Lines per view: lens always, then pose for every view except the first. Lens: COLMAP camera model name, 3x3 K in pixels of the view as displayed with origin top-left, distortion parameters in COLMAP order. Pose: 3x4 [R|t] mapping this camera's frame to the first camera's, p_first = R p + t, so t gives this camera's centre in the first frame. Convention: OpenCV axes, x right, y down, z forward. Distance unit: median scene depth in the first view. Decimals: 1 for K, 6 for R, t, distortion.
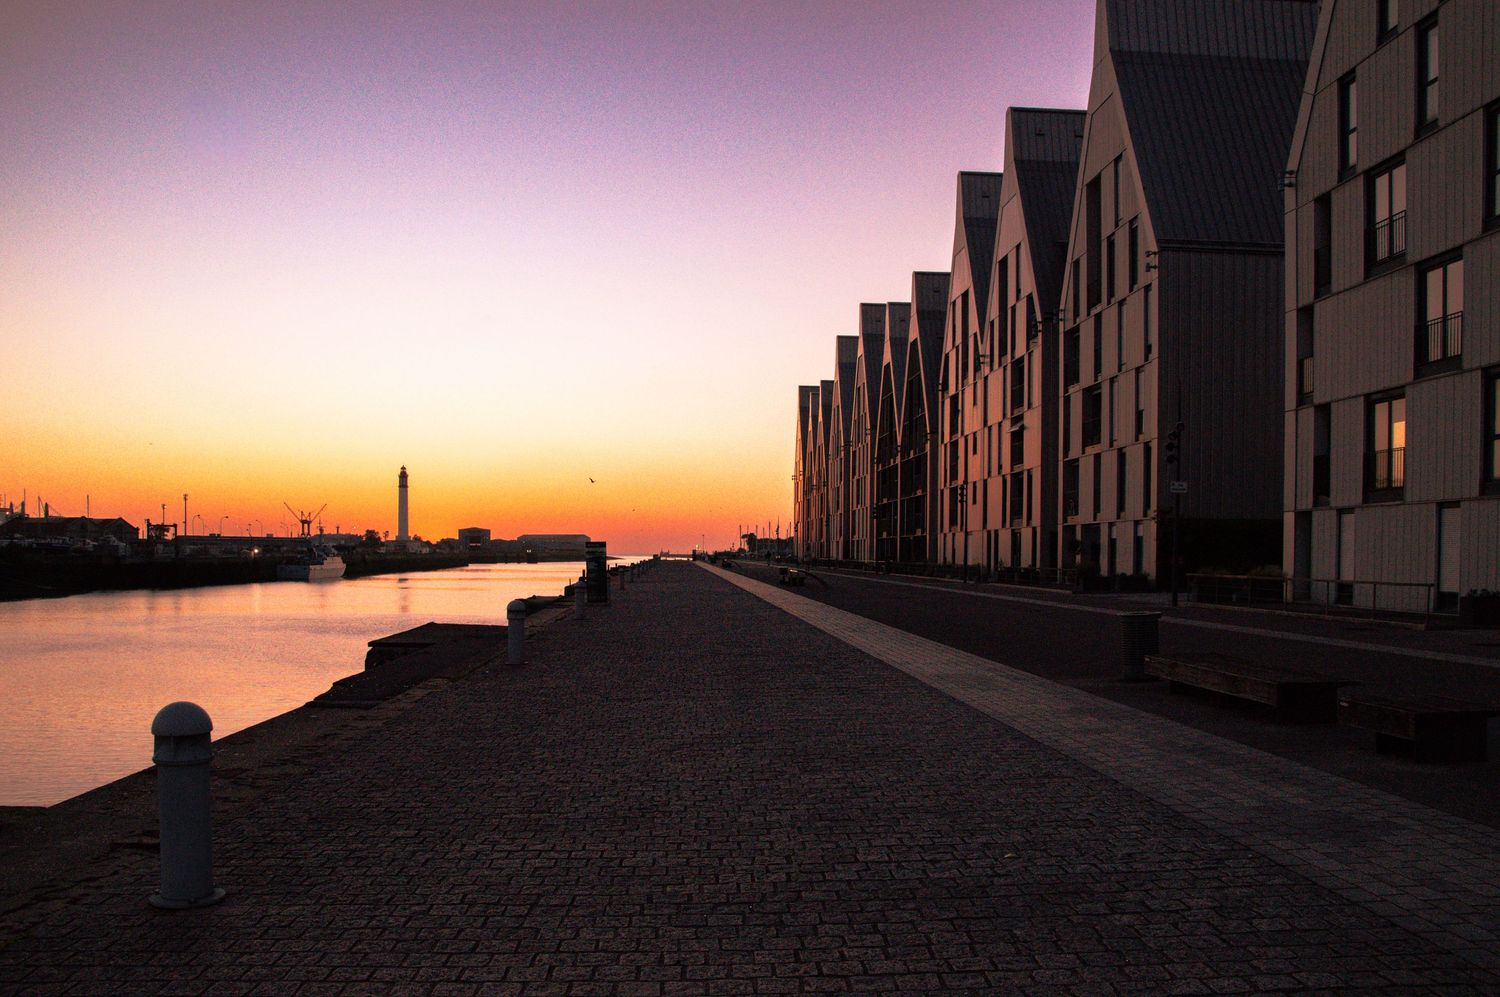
lens RADIAL K [[1174.4, 0, 750.0], [0, 1174.4, 498.5], [0, 0, 1]] dist [0.000244, 0.000002]
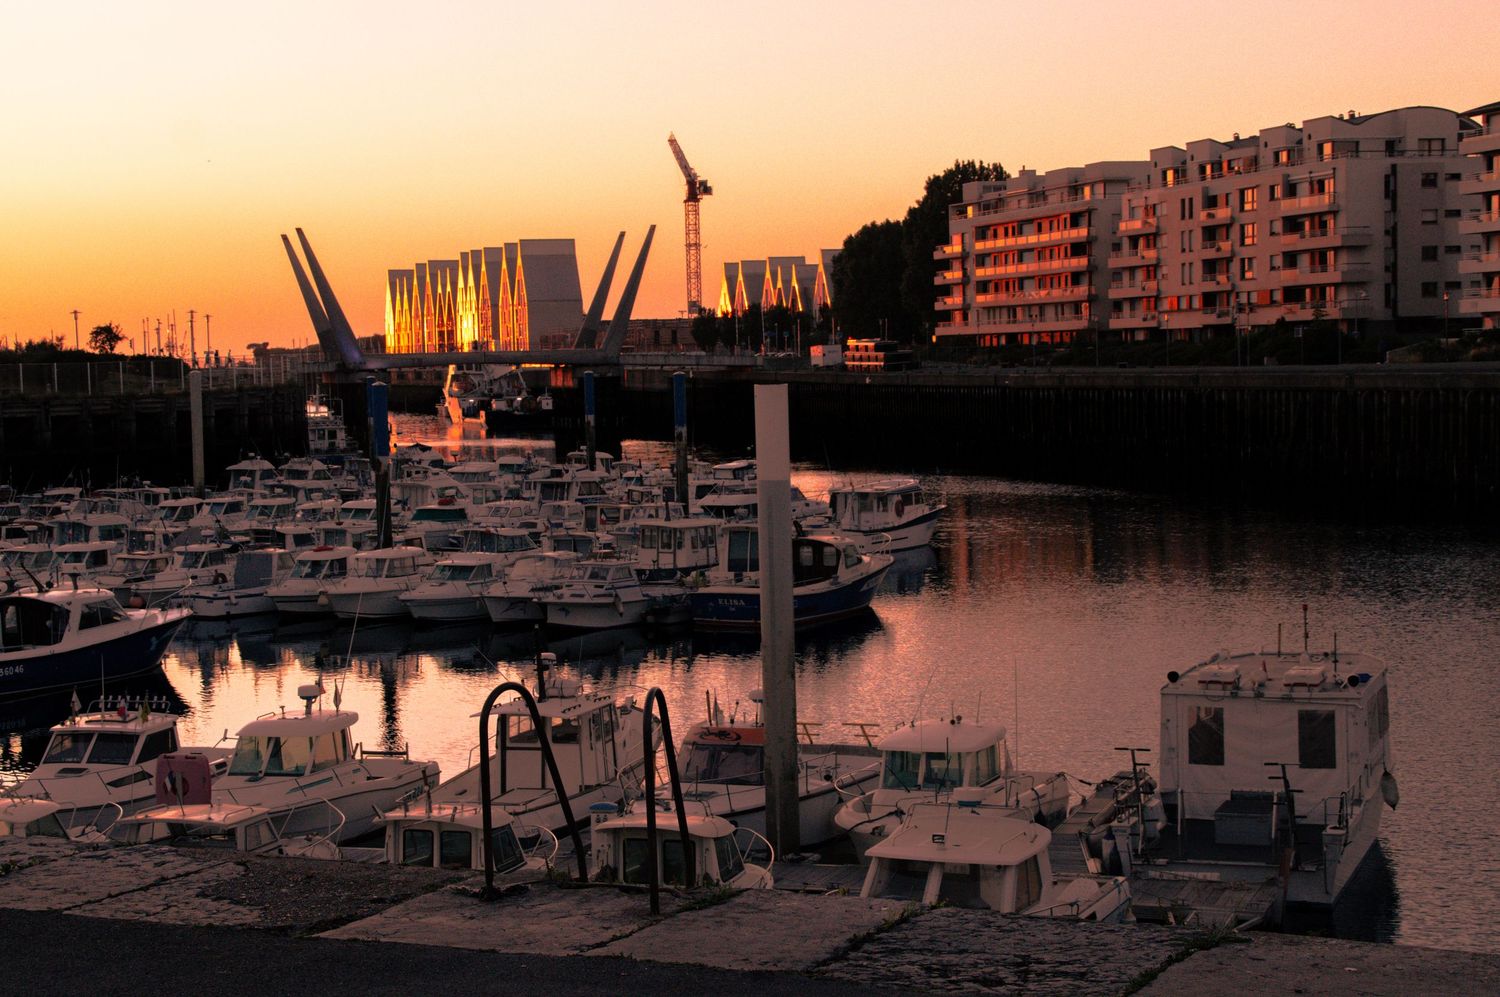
lens RADIAL K [[2490.9, 0, 750.0], [0, 2490.9, 498.5], [0, 0, 1]] dist [0.035325, 0.008152]
pose [[0.969146, -0.050491, 0.241262, -0.689736], [0.025627, 0.994131, 0.105107, -0.258611], [-0.245153, -0.095681, 0.964751, -5.474004]]
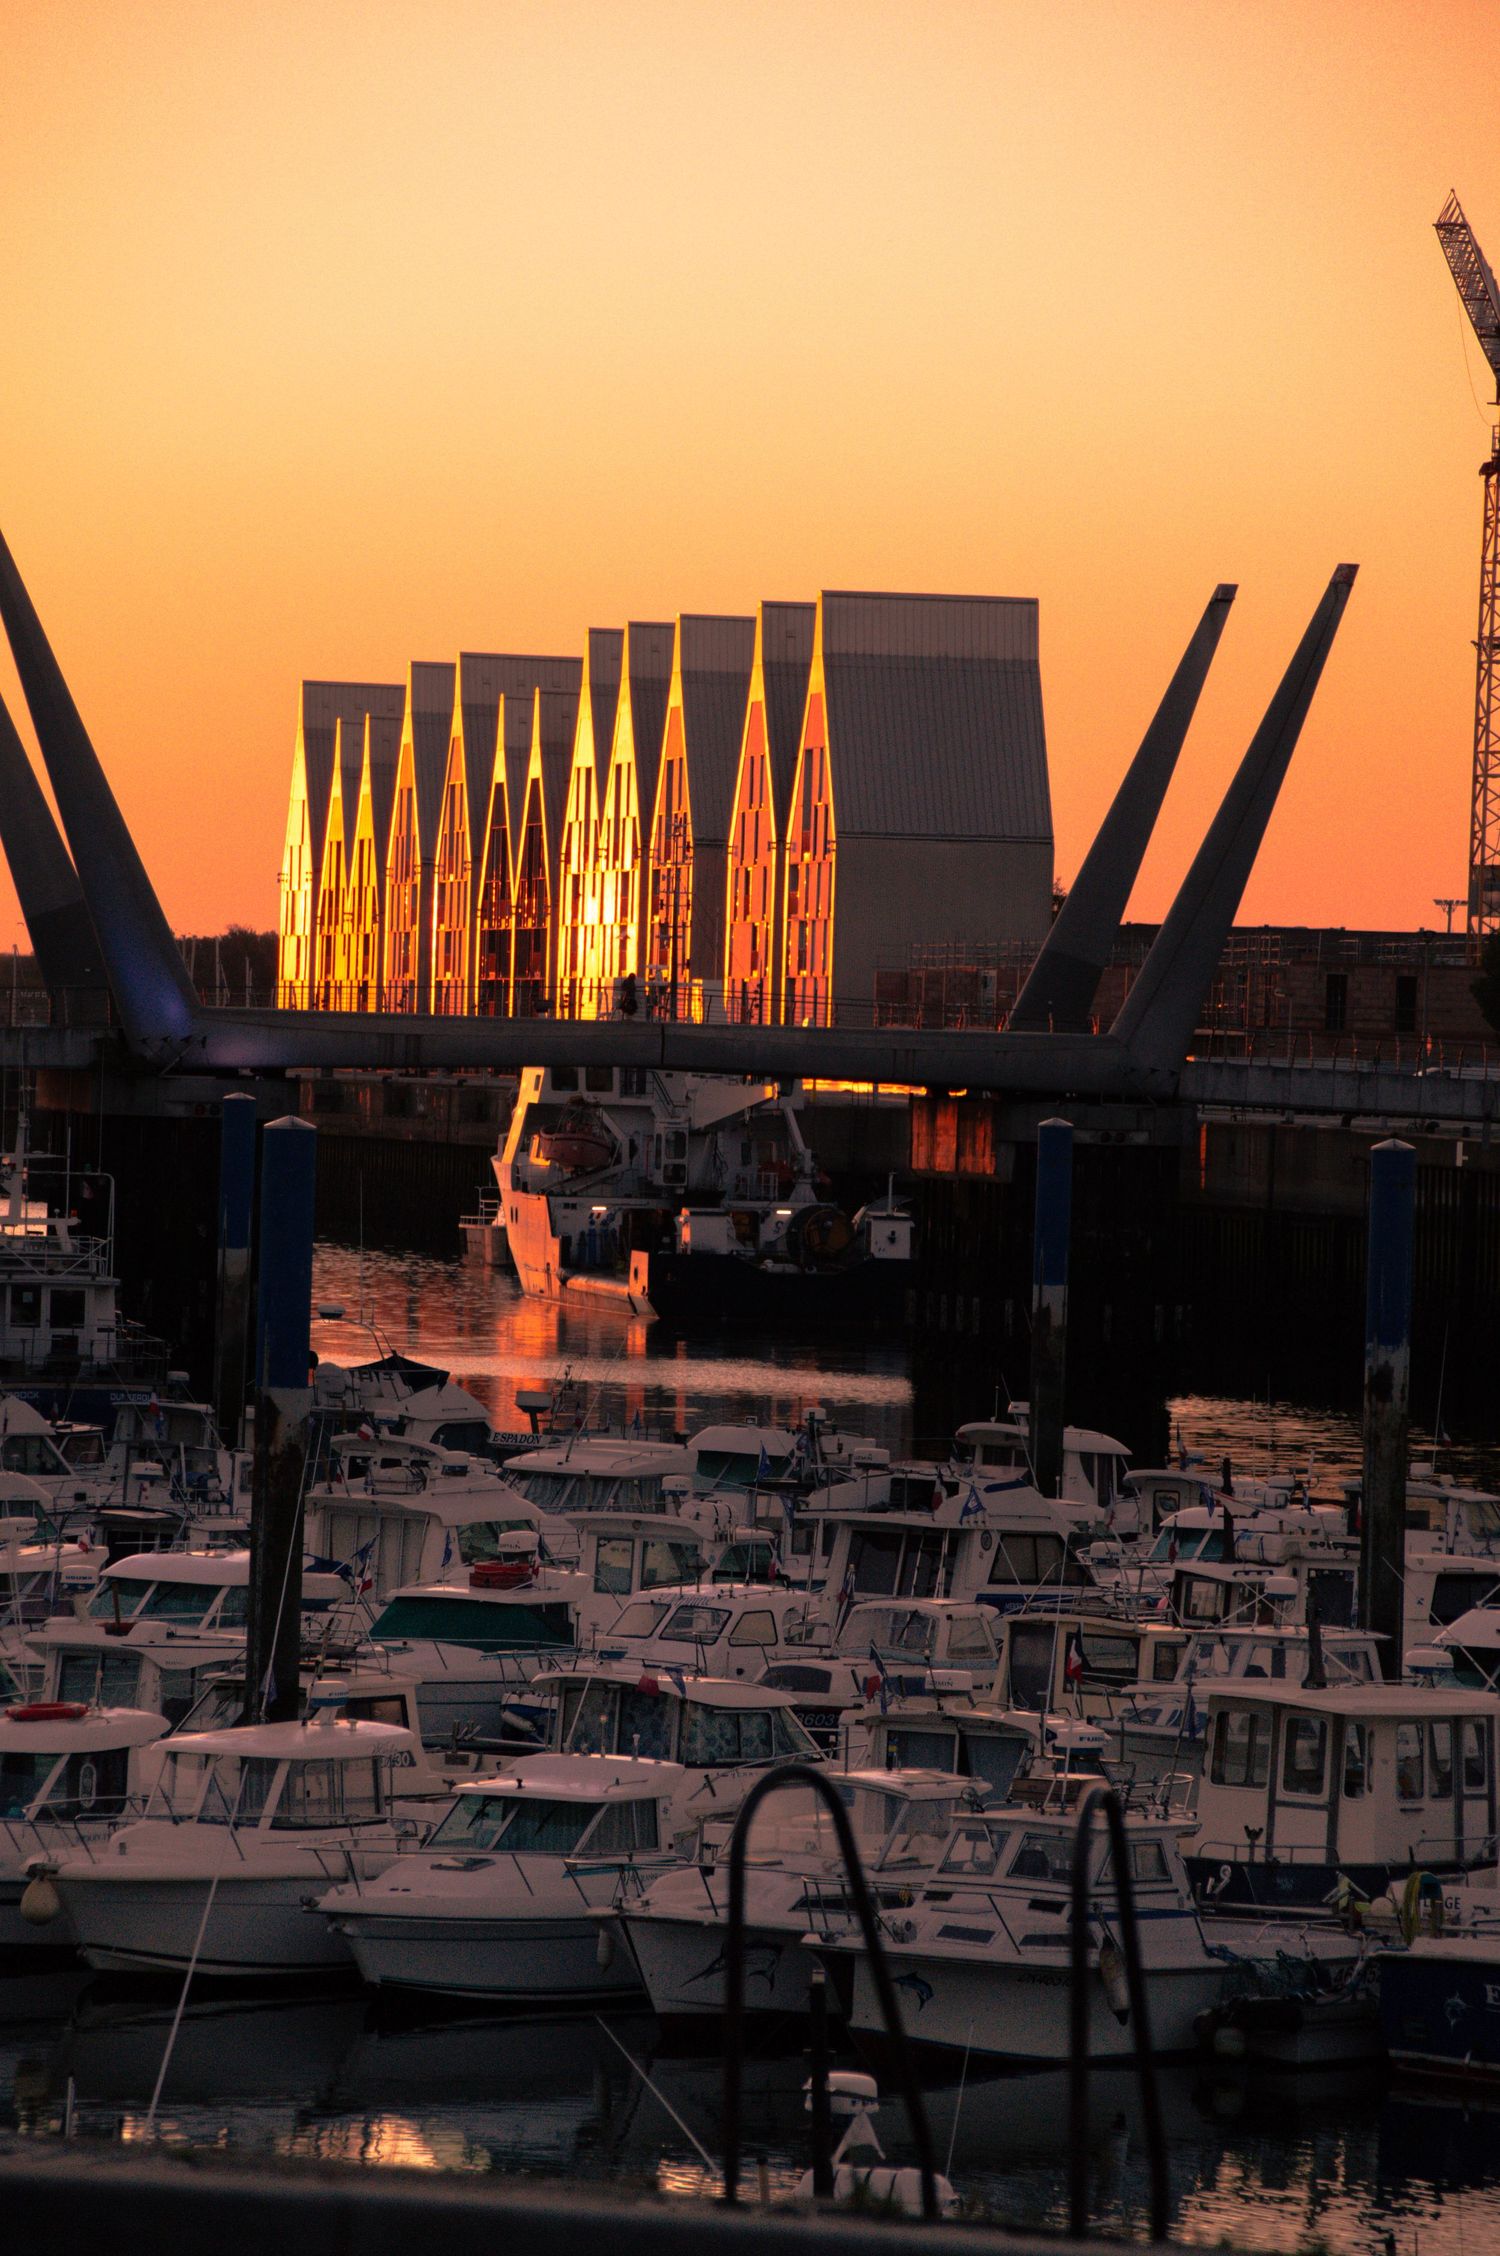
lens RADIAL K [[10477.8, 0, 750.0], [0, 10477.8, 1128.0], [0, 0, 1]] dist [2.743166, 2.428443]
pose [[0.988467, 0.016529, 0.150533, -0.766340], [-0.024905, 0.998234, 0.053928, -0.282292], [-0.149376, -0.057055, 0.987133, -5.923096]]
